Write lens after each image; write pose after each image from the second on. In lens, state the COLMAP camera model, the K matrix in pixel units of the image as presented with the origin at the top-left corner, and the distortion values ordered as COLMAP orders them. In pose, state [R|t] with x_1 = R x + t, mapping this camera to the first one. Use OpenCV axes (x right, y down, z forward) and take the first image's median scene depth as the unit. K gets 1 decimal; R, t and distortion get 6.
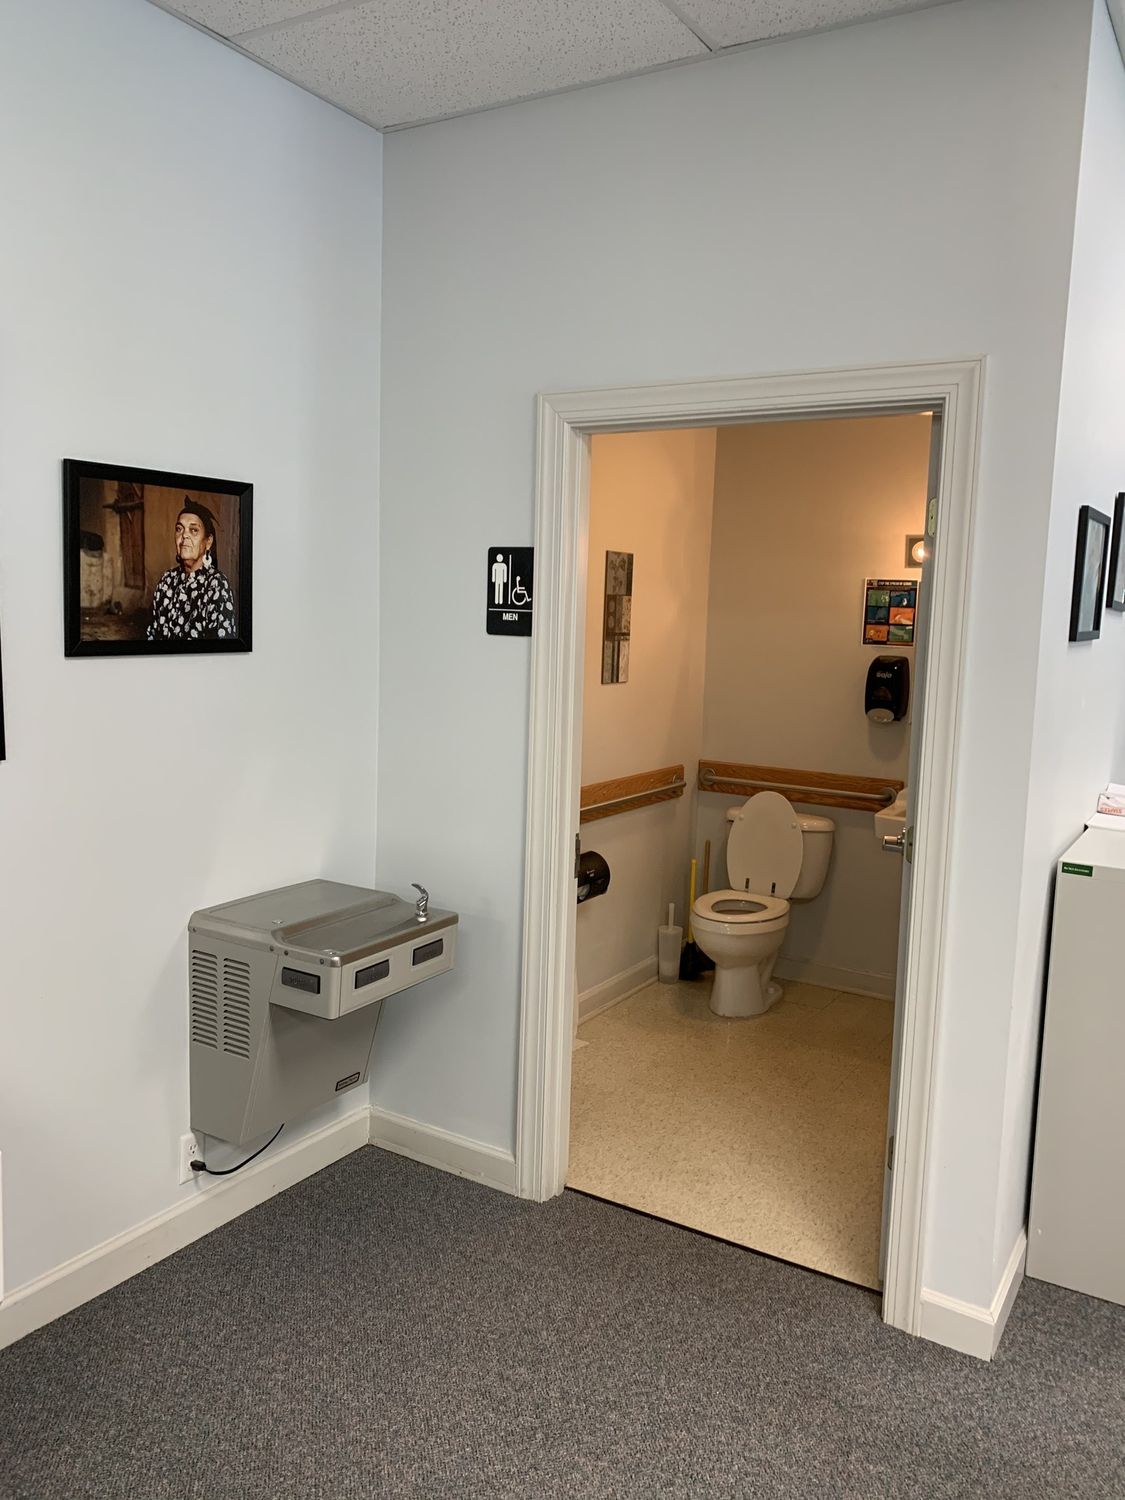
lens RADIAL K [[1124.9, 0, 563.4], [0, 1124.9, 748.2], [0, 0, 1]] dist [-0.002377, -0.024959]
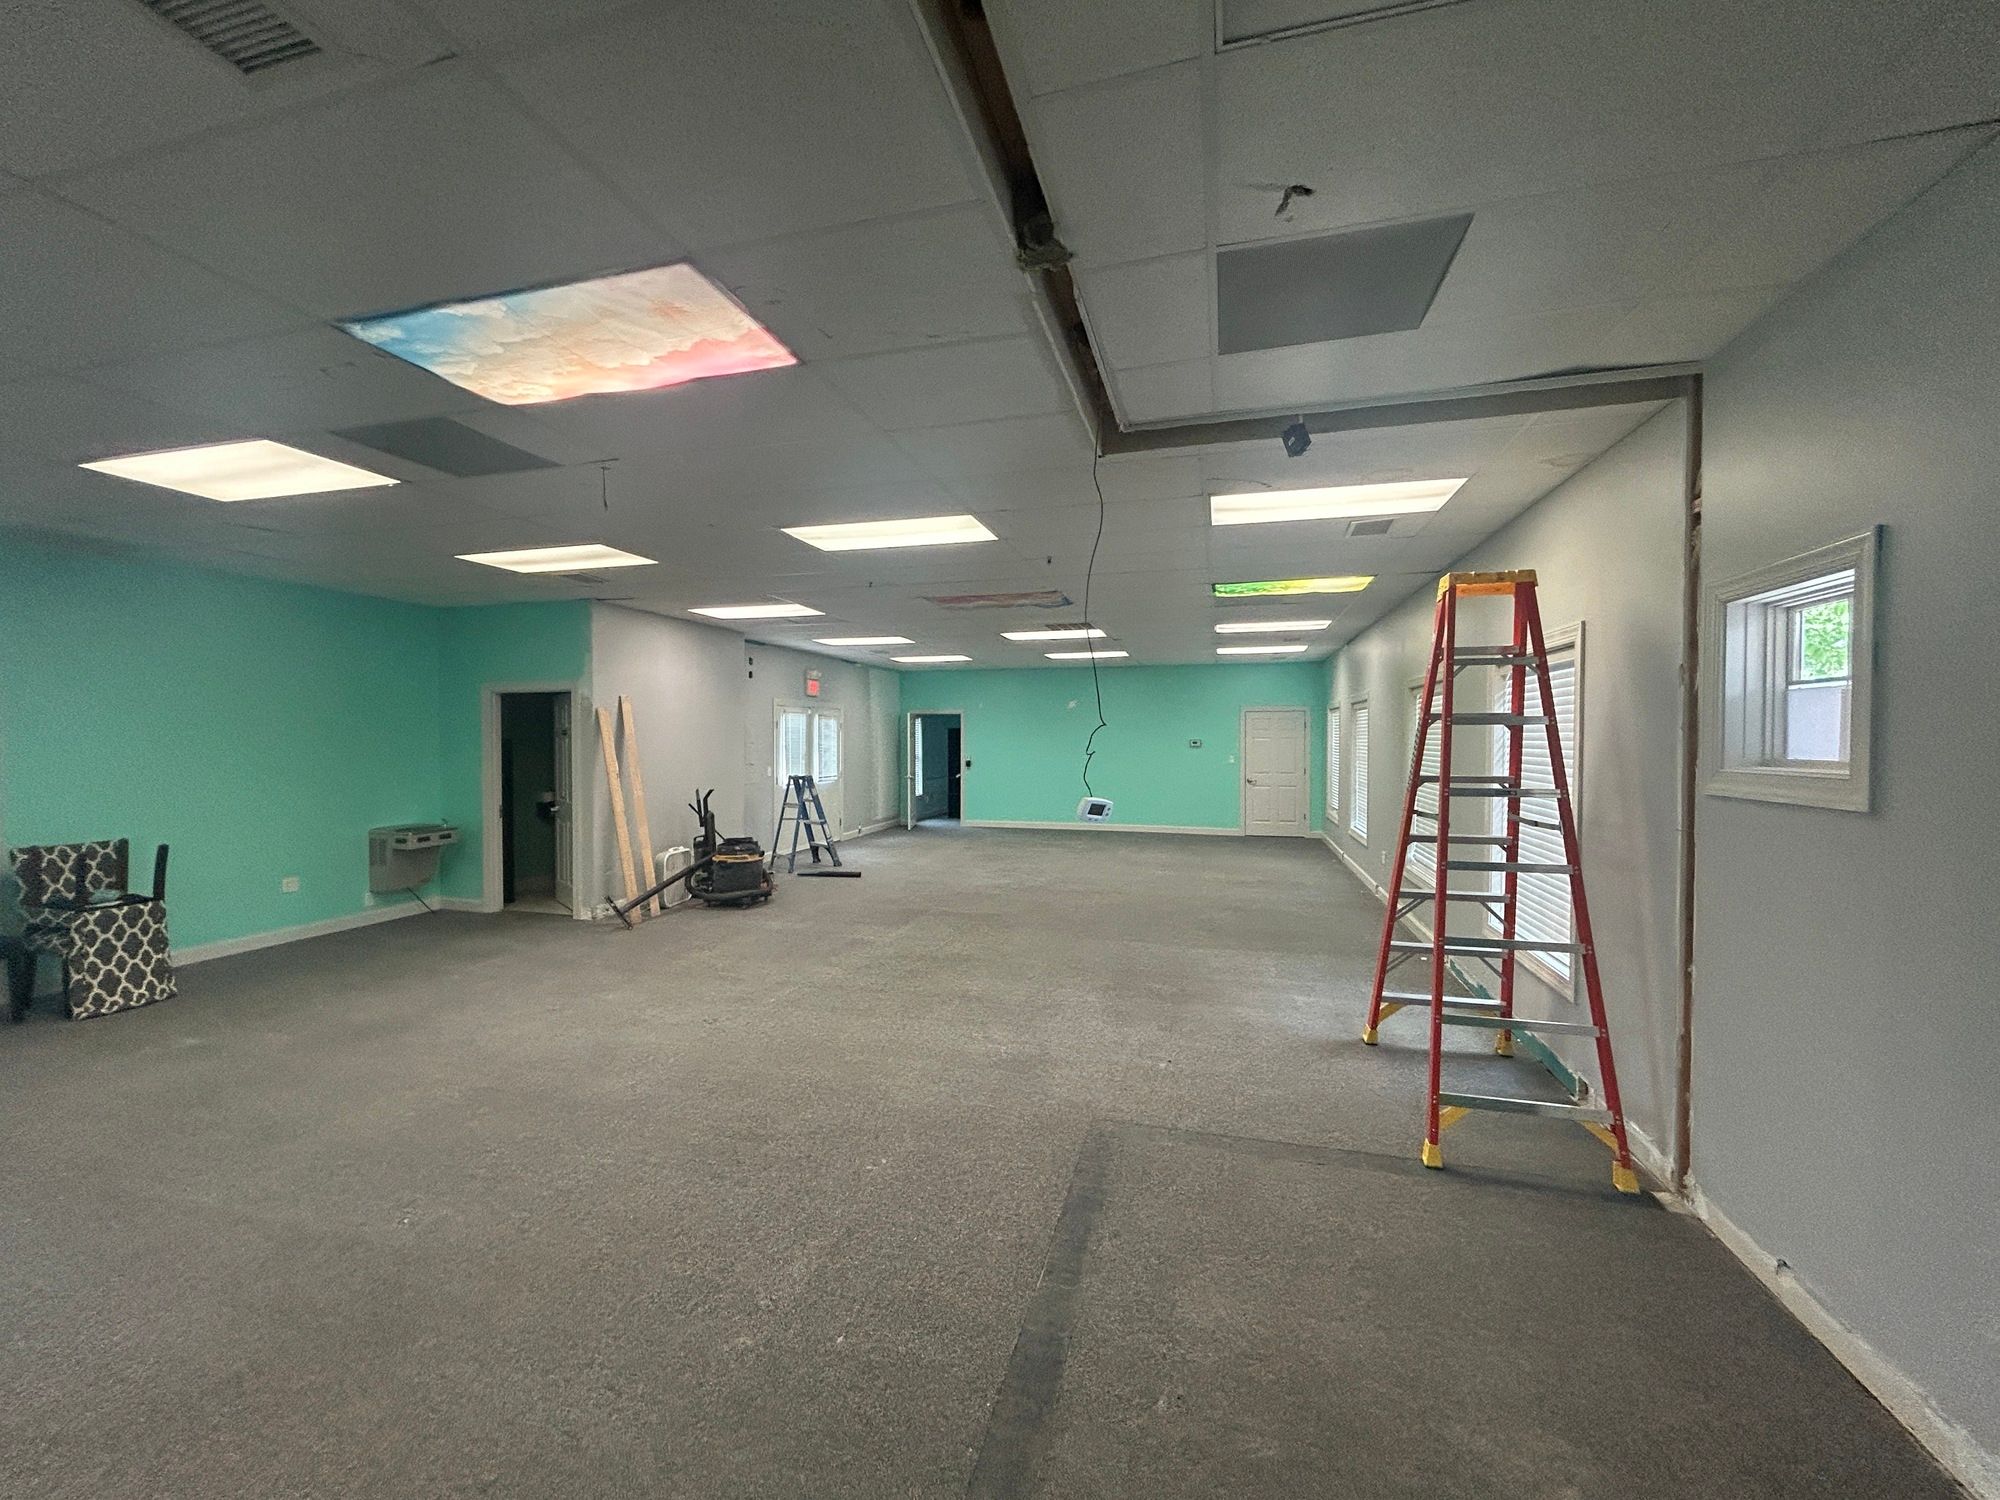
lens RADIAL K [[807.5, 0, 1001.5], [0, 807.5, 755.7], [0, 0, 1]] dist [-0.000144, -0.000283]
pose [[0.959873, -0.037865, 0.277867, 0.947724], [0.065068, 0.993874, -0.089338, 0.286581], [-0.272782, 0.103833, 0.956456, -2.156797]]
